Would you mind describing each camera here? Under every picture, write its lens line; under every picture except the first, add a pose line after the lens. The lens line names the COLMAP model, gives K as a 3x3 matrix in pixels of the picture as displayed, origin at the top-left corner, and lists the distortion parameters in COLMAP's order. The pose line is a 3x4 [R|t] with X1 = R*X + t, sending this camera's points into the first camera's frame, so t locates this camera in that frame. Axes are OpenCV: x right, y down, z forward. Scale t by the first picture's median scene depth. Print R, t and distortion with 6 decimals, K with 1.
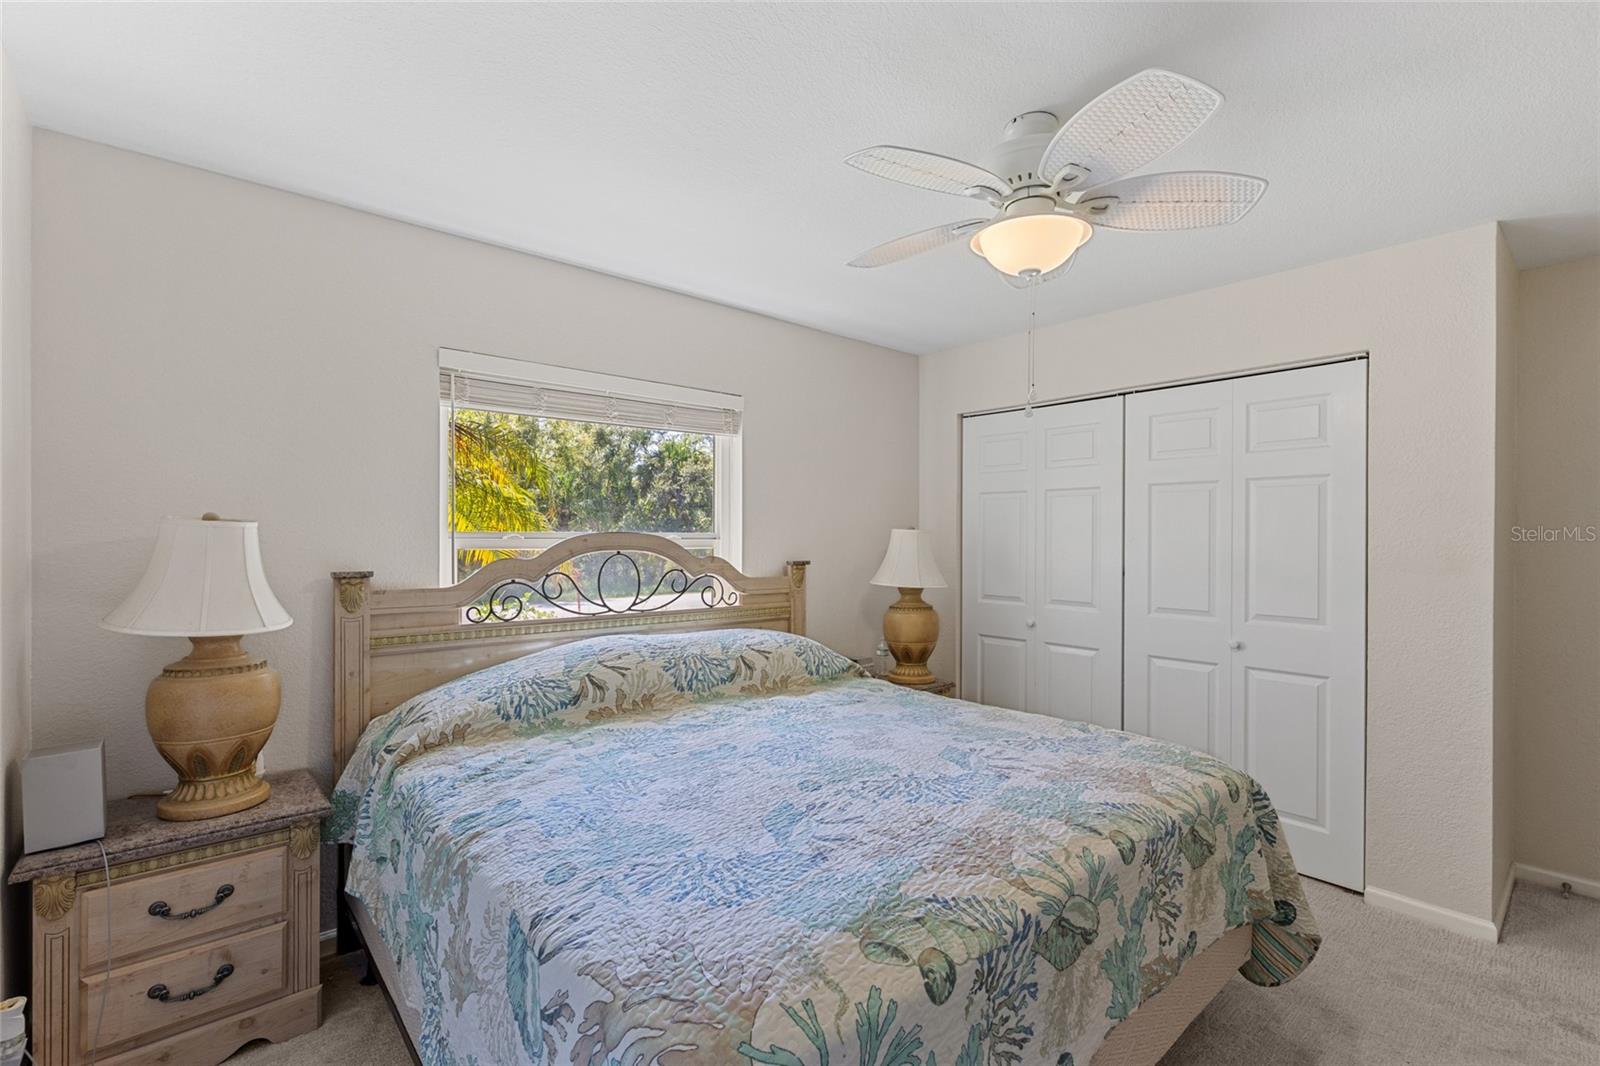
lens RADIAL K [[715.1, 0, 807.1], [0, 715.1, 523.5], [0, 0, 1]] dist [0.013380, -0.000004]
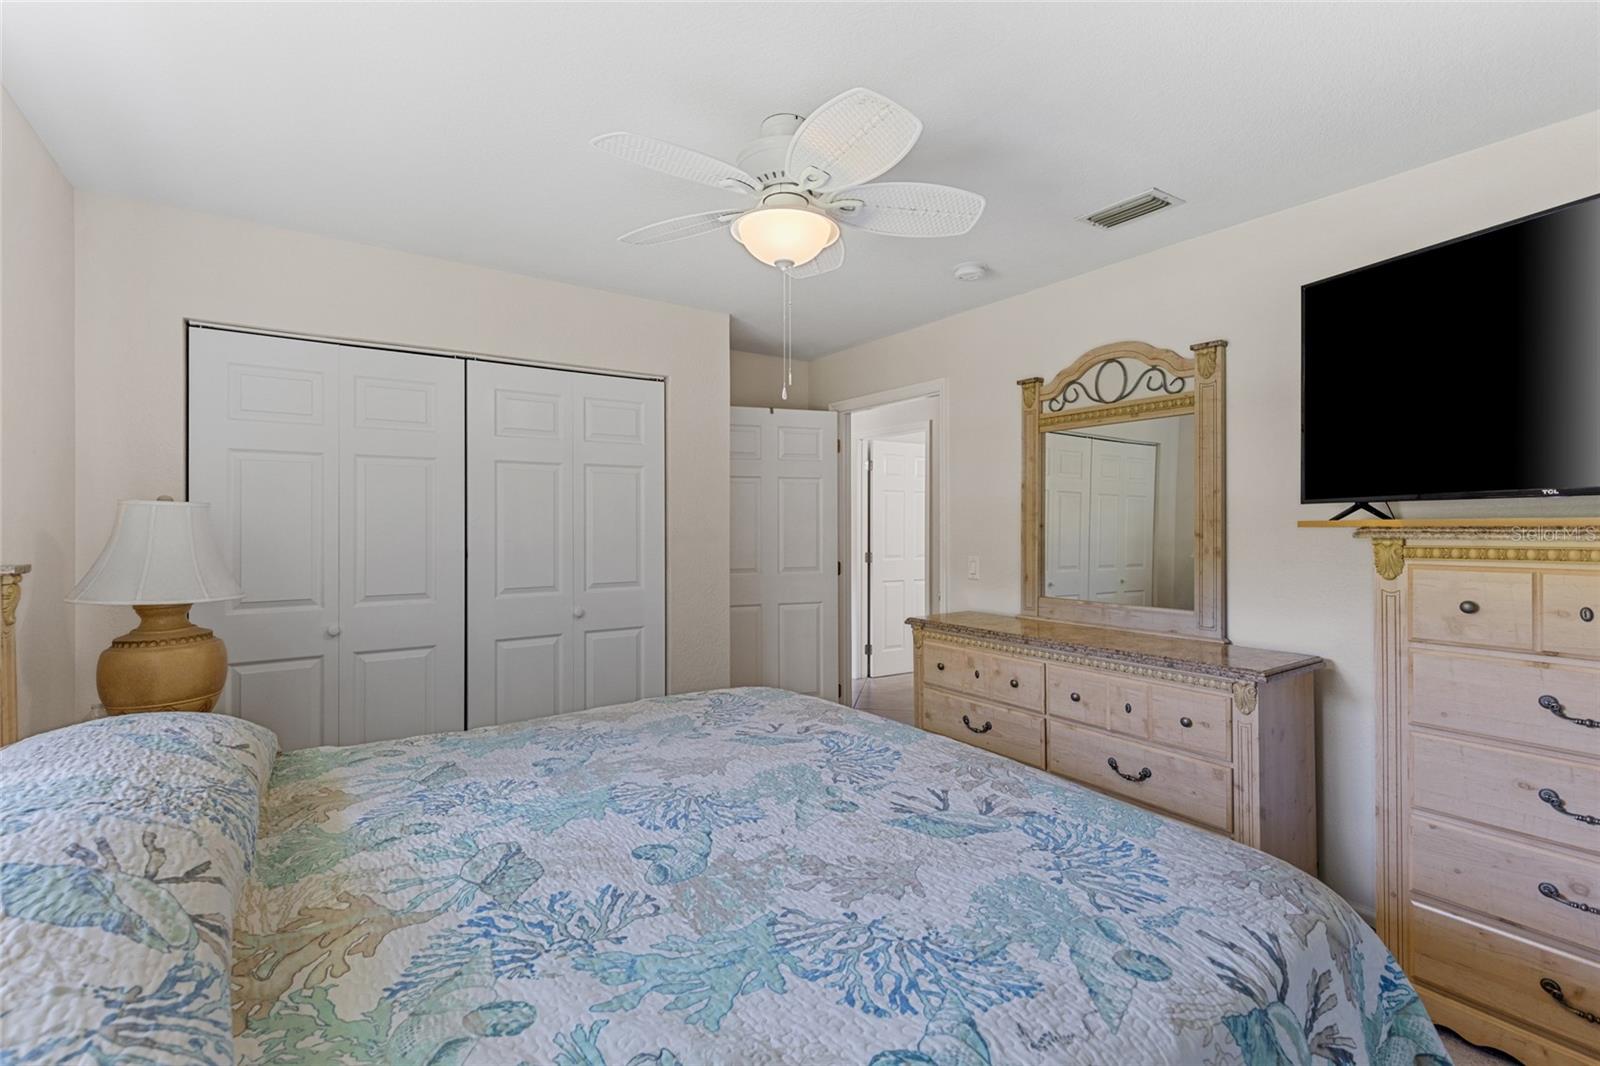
lens RADIAL K [[717.8, 0, 796.8], [0, 717.8, 533.0], [0, 0, 1]] dist [0.004578, -0.000802]
pose [[0.126551, -0.018655, 0.991785, -0.573148], [-0.015004, 0.999673, 0.020718, 0.020809], [-0.991847, -0.017503, 0.126230, 0.656758]]
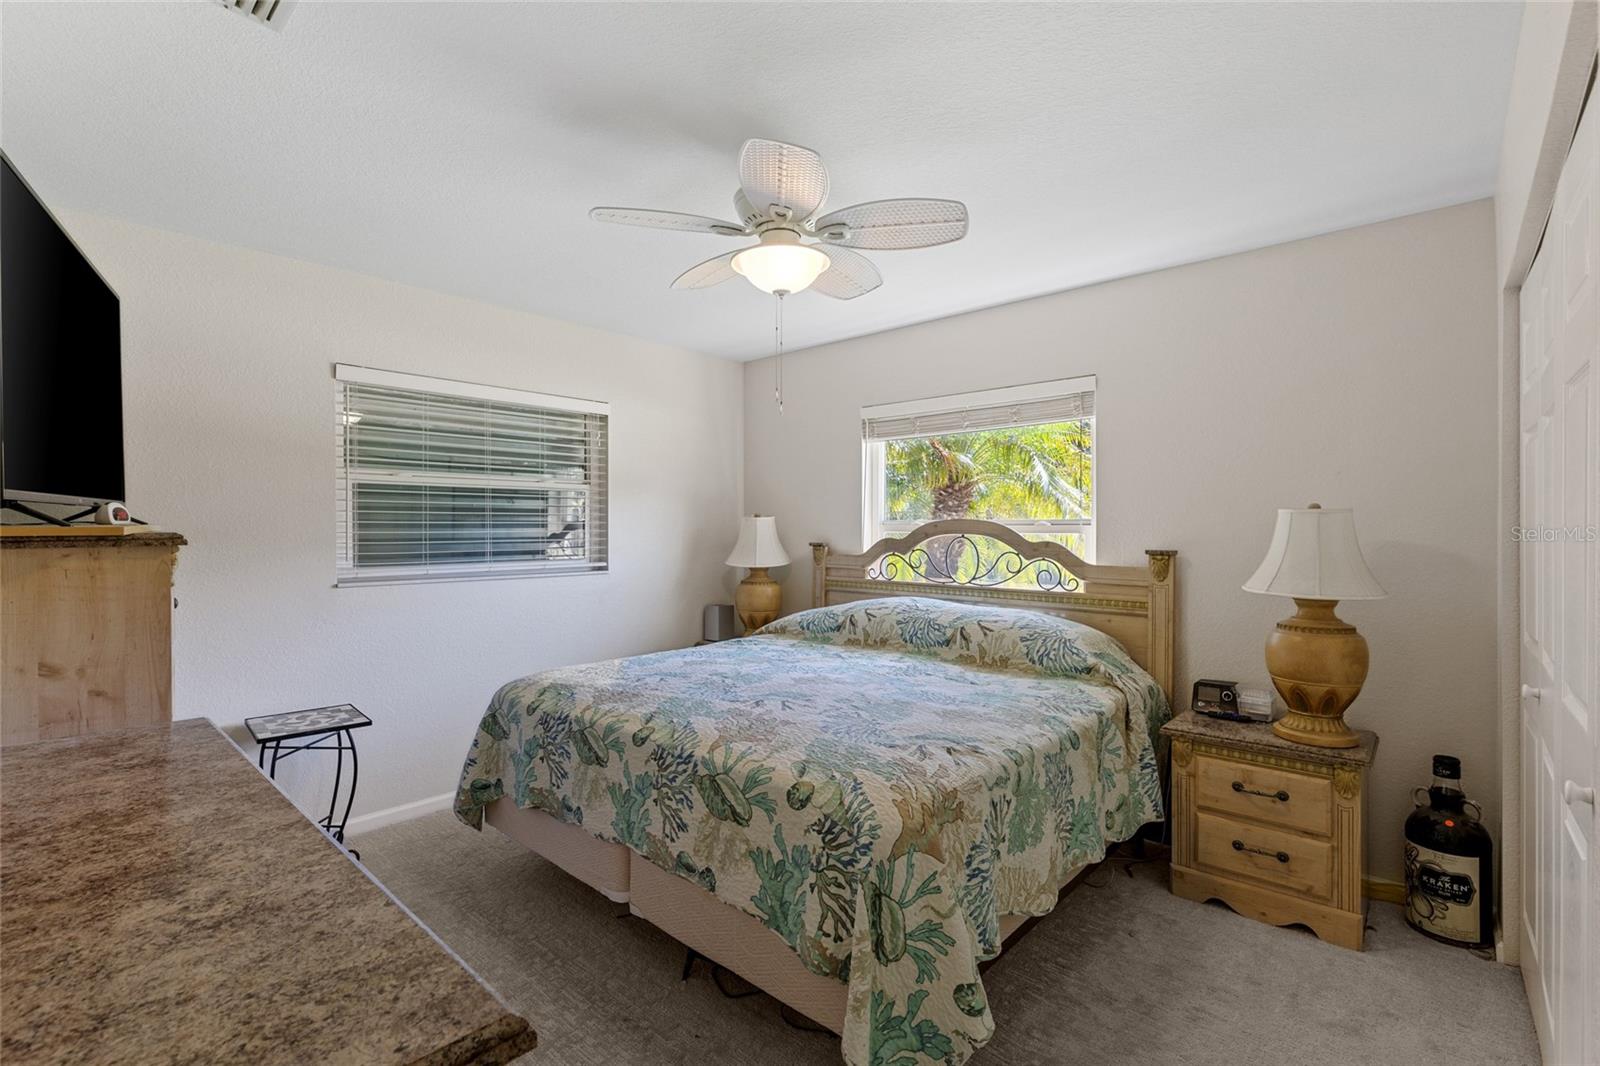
lens RADIAL K [[723.9, 0, 799.5], [0, 723.9, 521.1], [0, 0, 1]] dist [0.007002, -0.000221]
pose [[0.116539, -0.013126, -0.993099, 1.147228], [0.017107, 0.999791, -0.011207, 0.028917], [0.993039, -0.015682, 0.116739, 0.692483]]
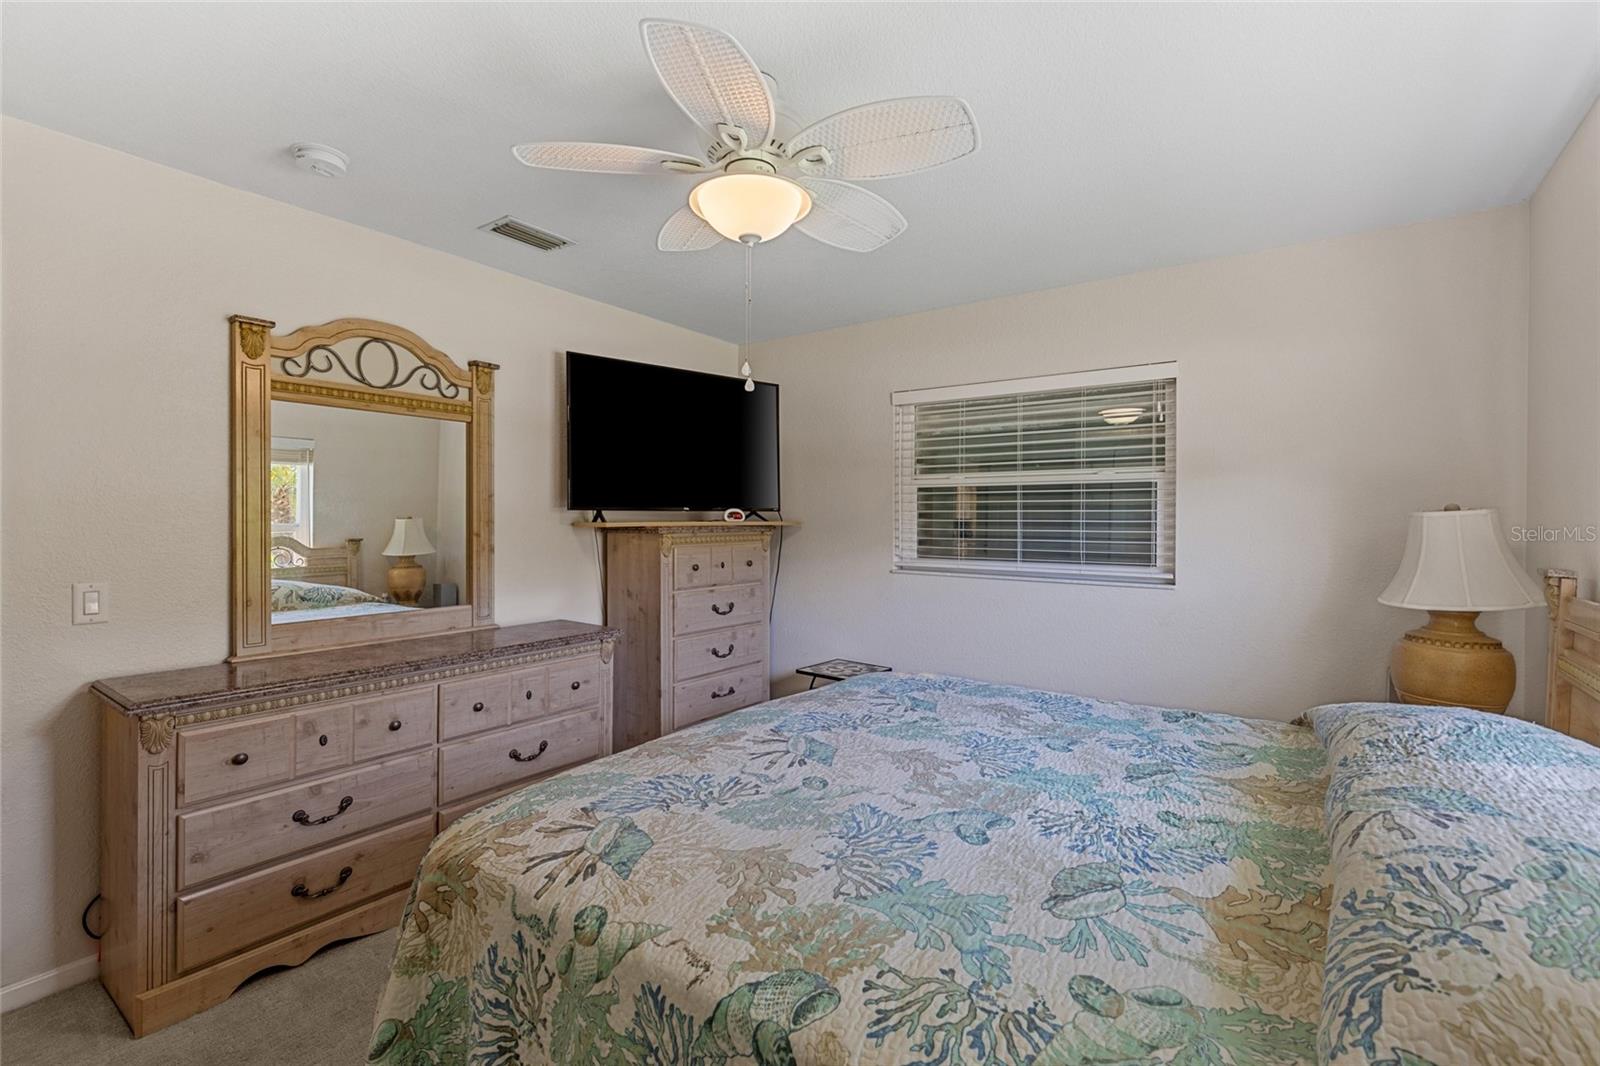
lens RADIAL K [[720.4, 0, 799.1], [0, 720.4, 529.6], [0, 0, 1]] dist [0.003684, -0.000387]
pose [[-0.976296, -0.008389, -0.216276, 0.345835], [-0.007887, 0.999964, -0.003183, 0.029121], [0.216295, -0.001402, -0.976327, 1.503170]]
